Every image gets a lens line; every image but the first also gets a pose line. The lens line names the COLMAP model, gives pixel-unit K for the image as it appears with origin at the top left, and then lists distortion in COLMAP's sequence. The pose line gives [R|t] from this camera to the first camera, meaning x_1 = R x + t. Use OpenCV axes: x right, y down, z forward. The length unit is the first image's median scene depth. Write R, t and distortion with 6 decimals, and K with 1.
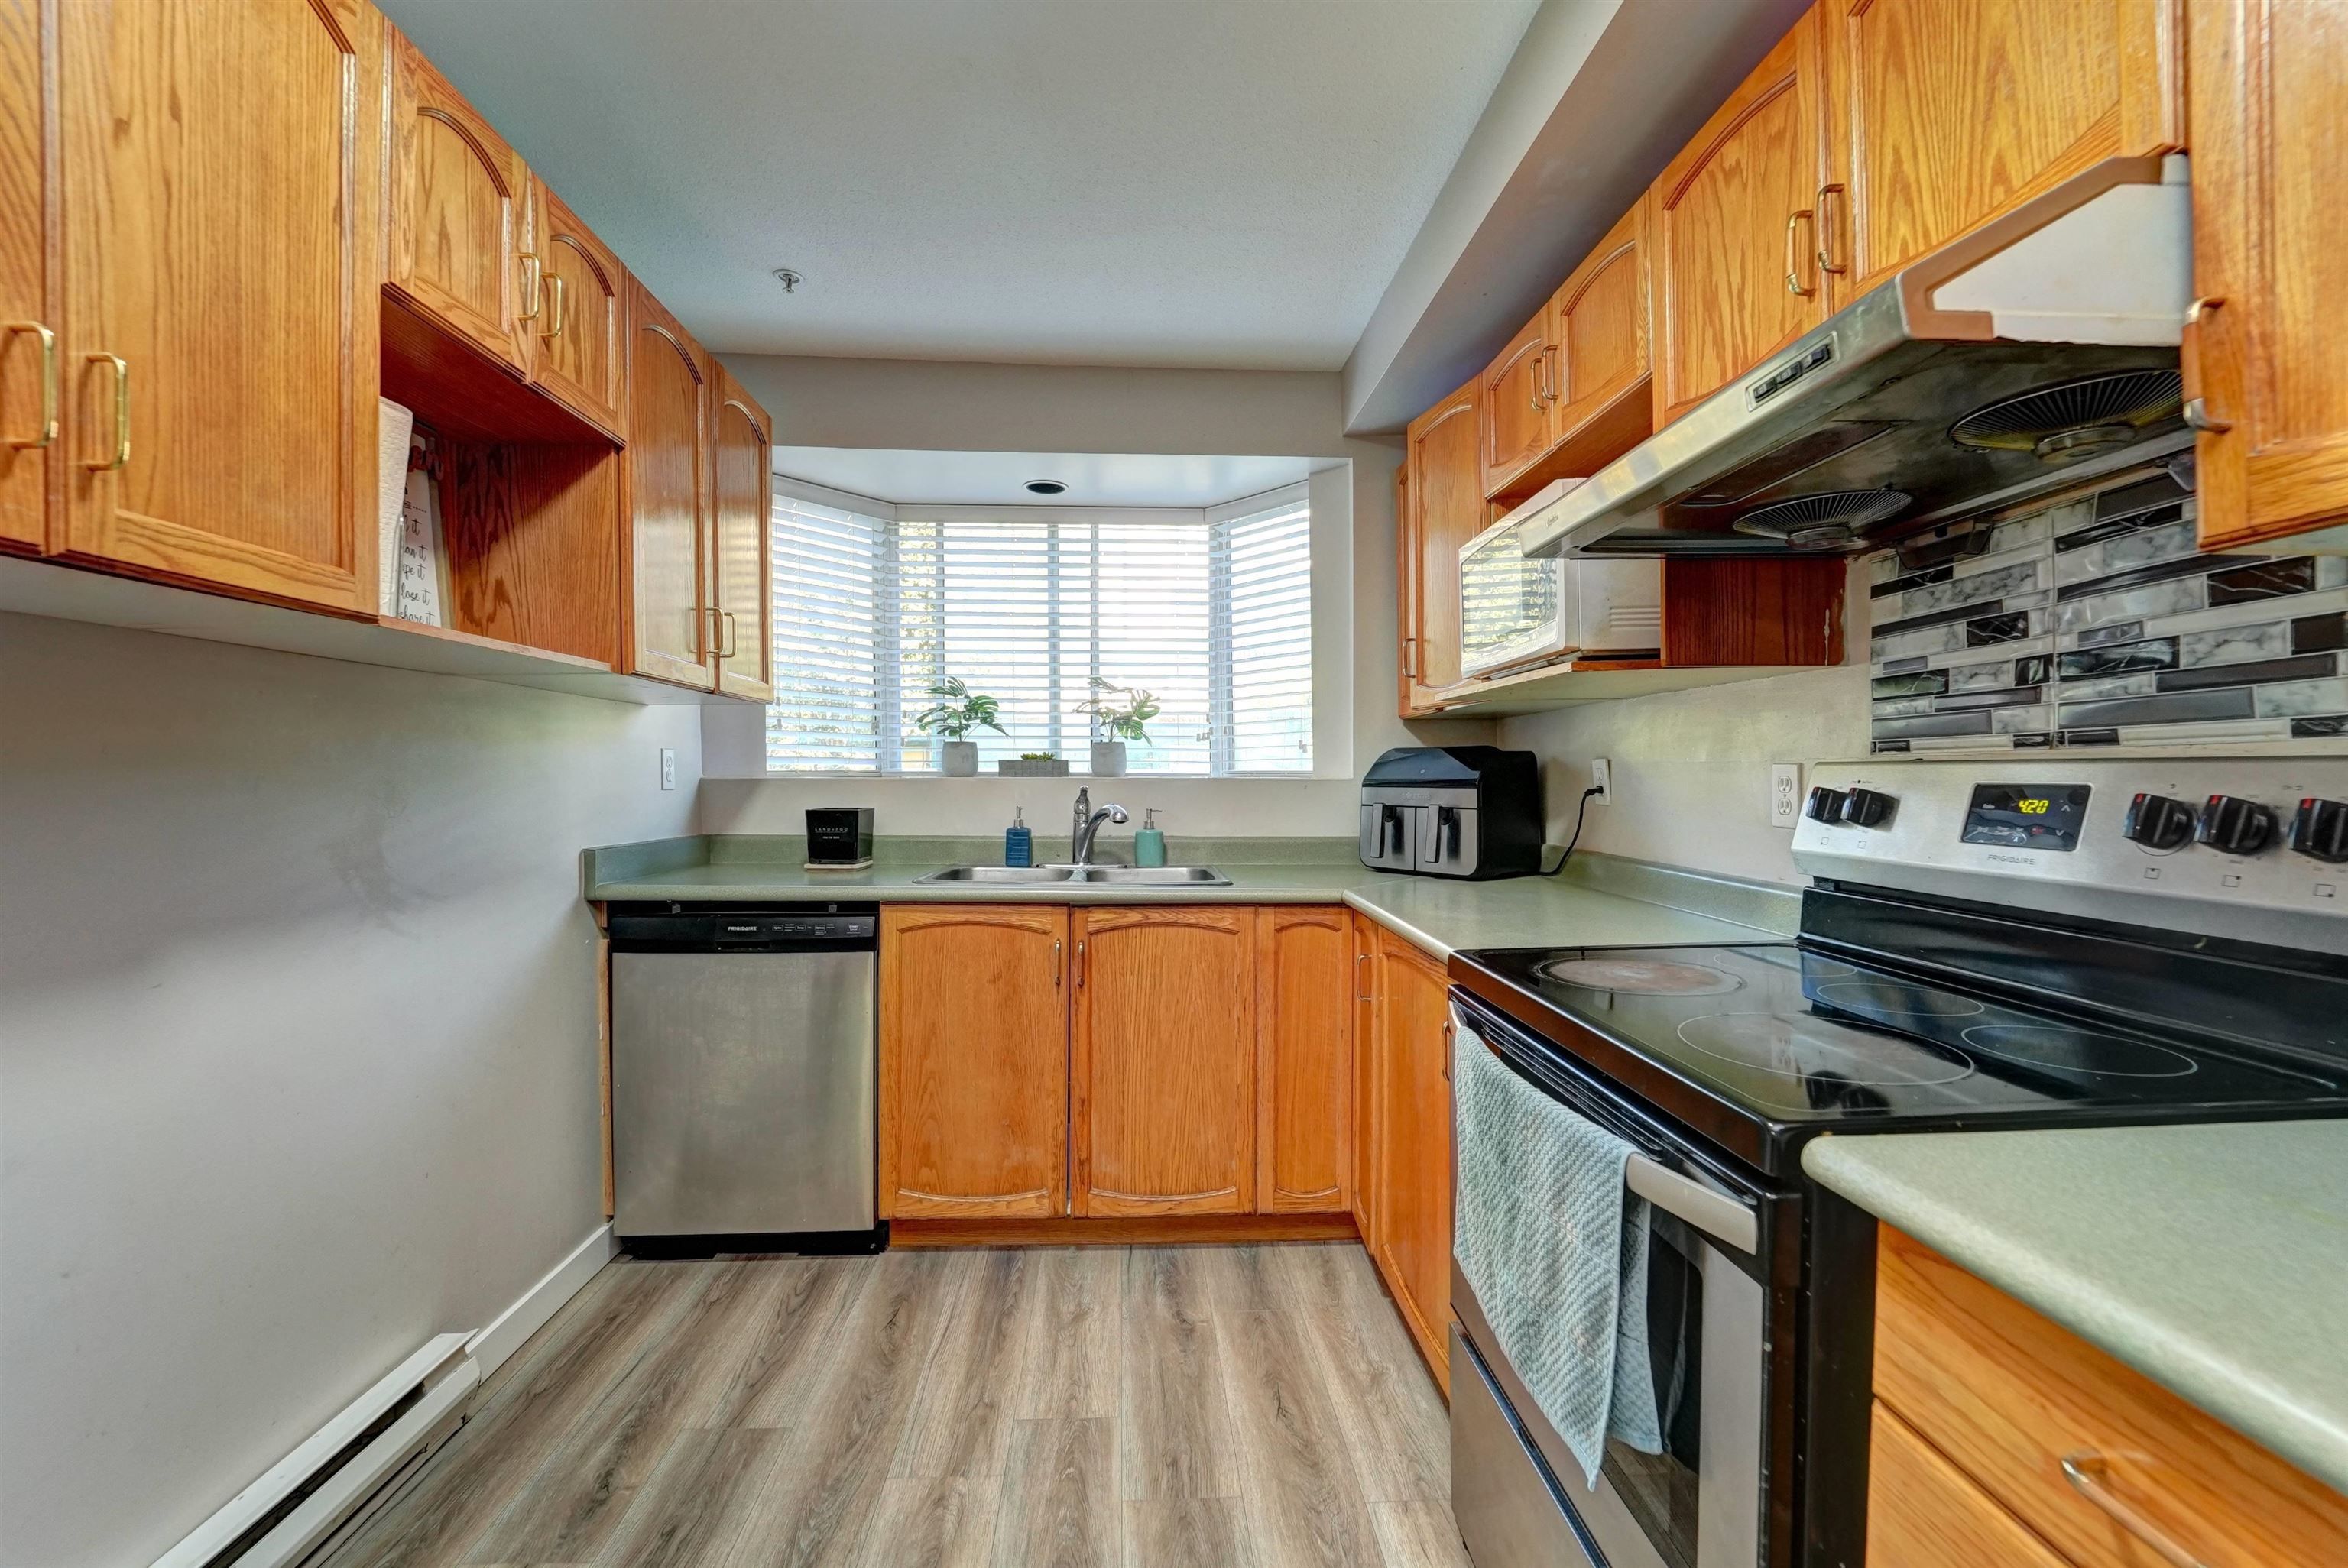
lens RADIAL K [[957.9, 0, 1177.1], [0, 957.9, 790.8], [0, 0, 1]] dist [-0.023460, 0.001558]
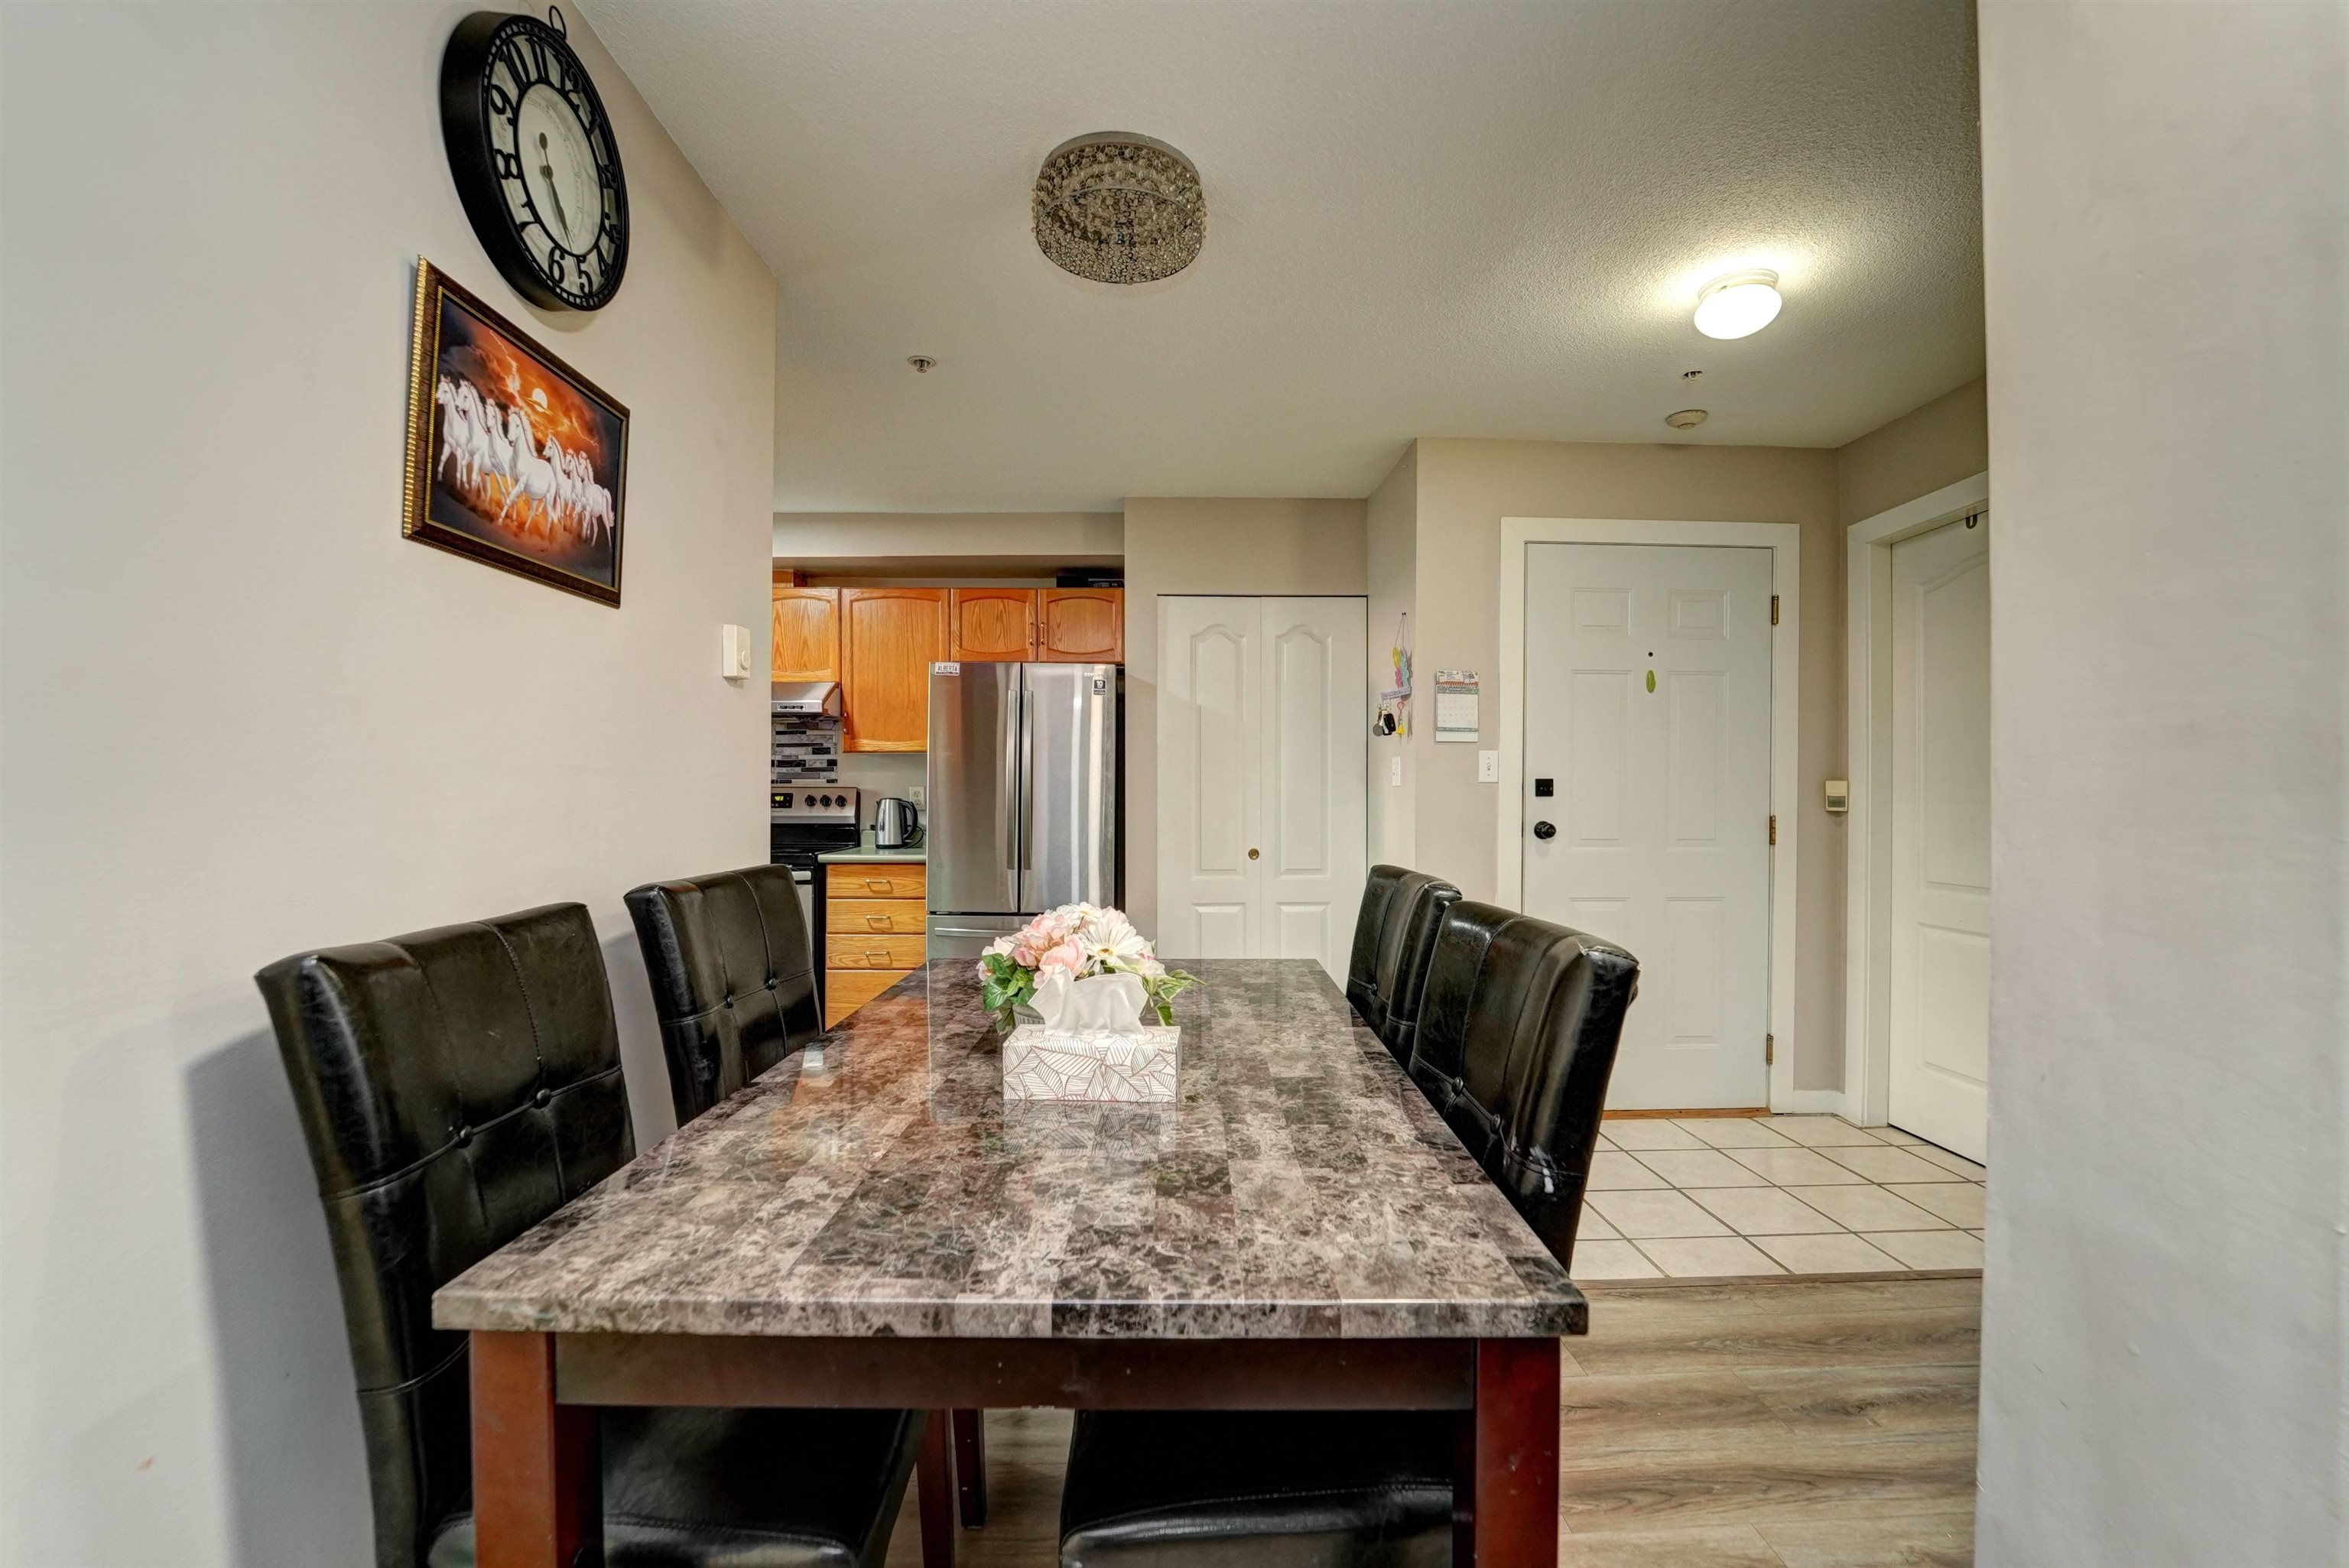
lens RADIAL K [[958.3, 0, 1177.6], [0, 958.3, 790.8], [0, 0, 1]] dist [-0.023460, 0.001558]
pose [[0.015518, 0.000884, 0.999879, -1.571251], [0.014038, 0.999901, -0.001102, 0.006387], [-0.999781, 0.014053, 0.015504, -0.387471]]
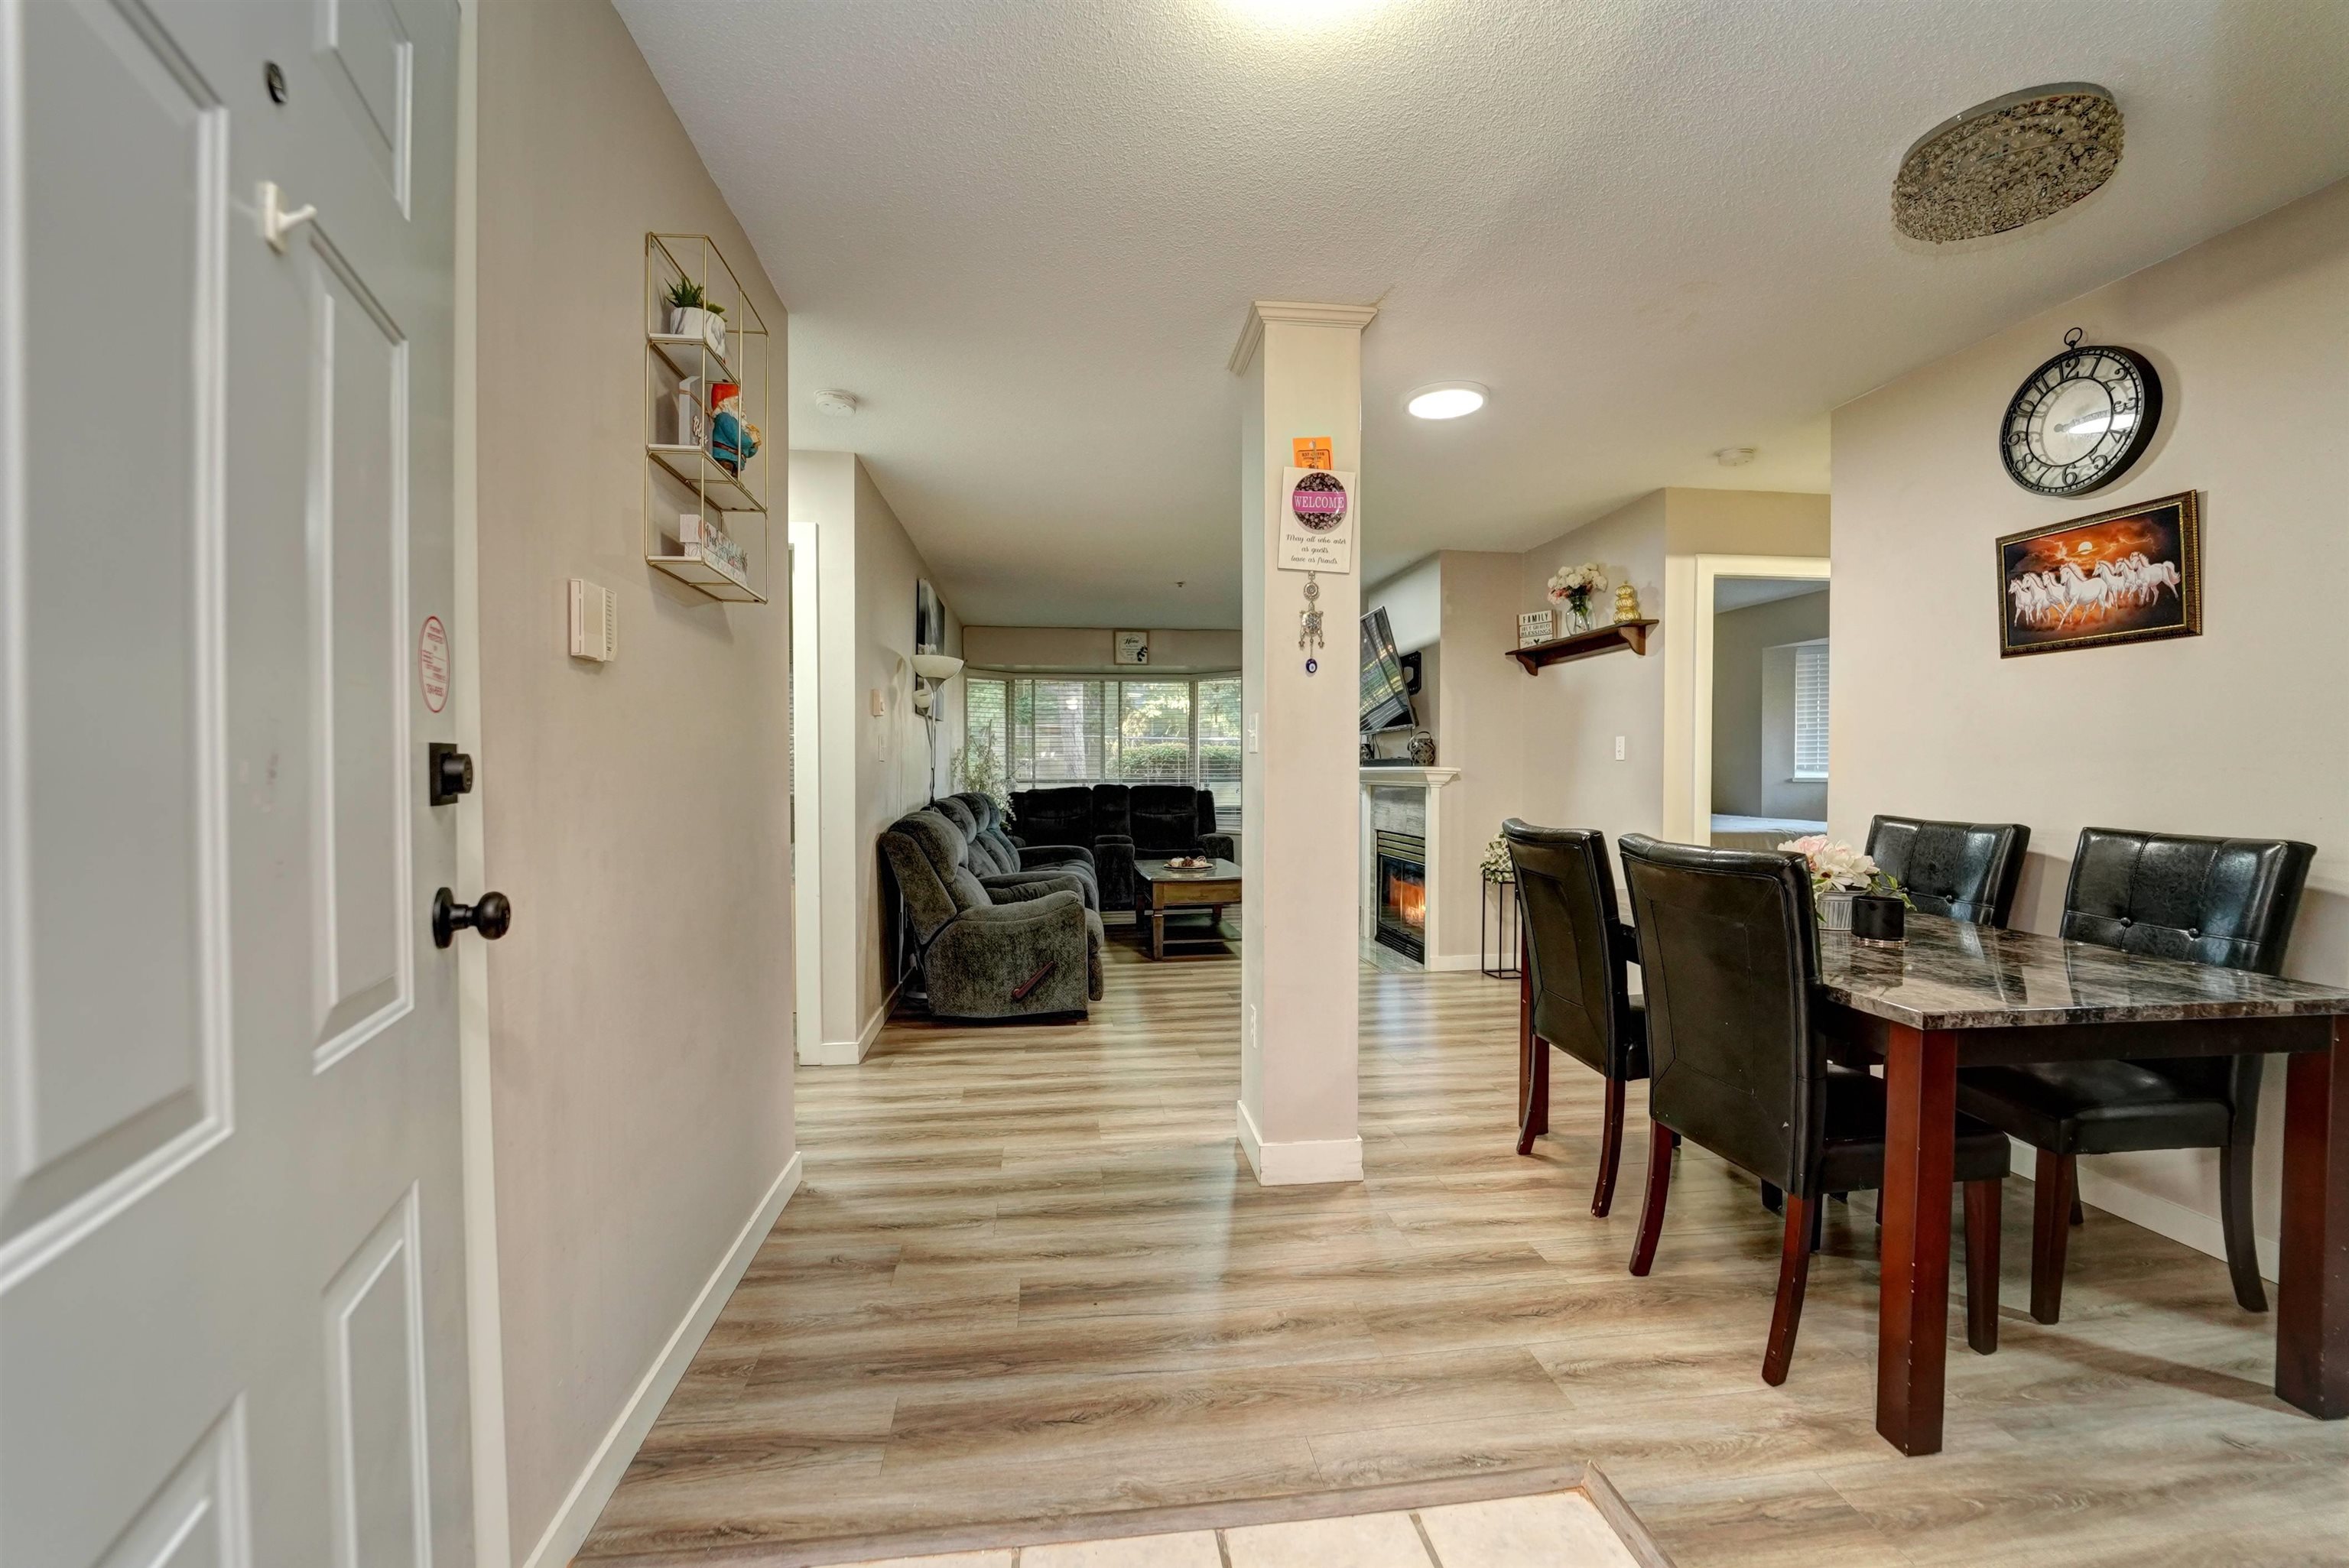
lens RADIAL K [[961.9, 0, 1174.5], [0, 961.9, 784.0], [0, 0, 1]] dist [-0.022150, -0.000579]
pose [[0.077152, 0.022211, -0.996772, 0.056254], [-0.016712, 0.999640, 0.020982, 0.014206], [0.996879, 0.015040, 0.077496, -1.103700]]
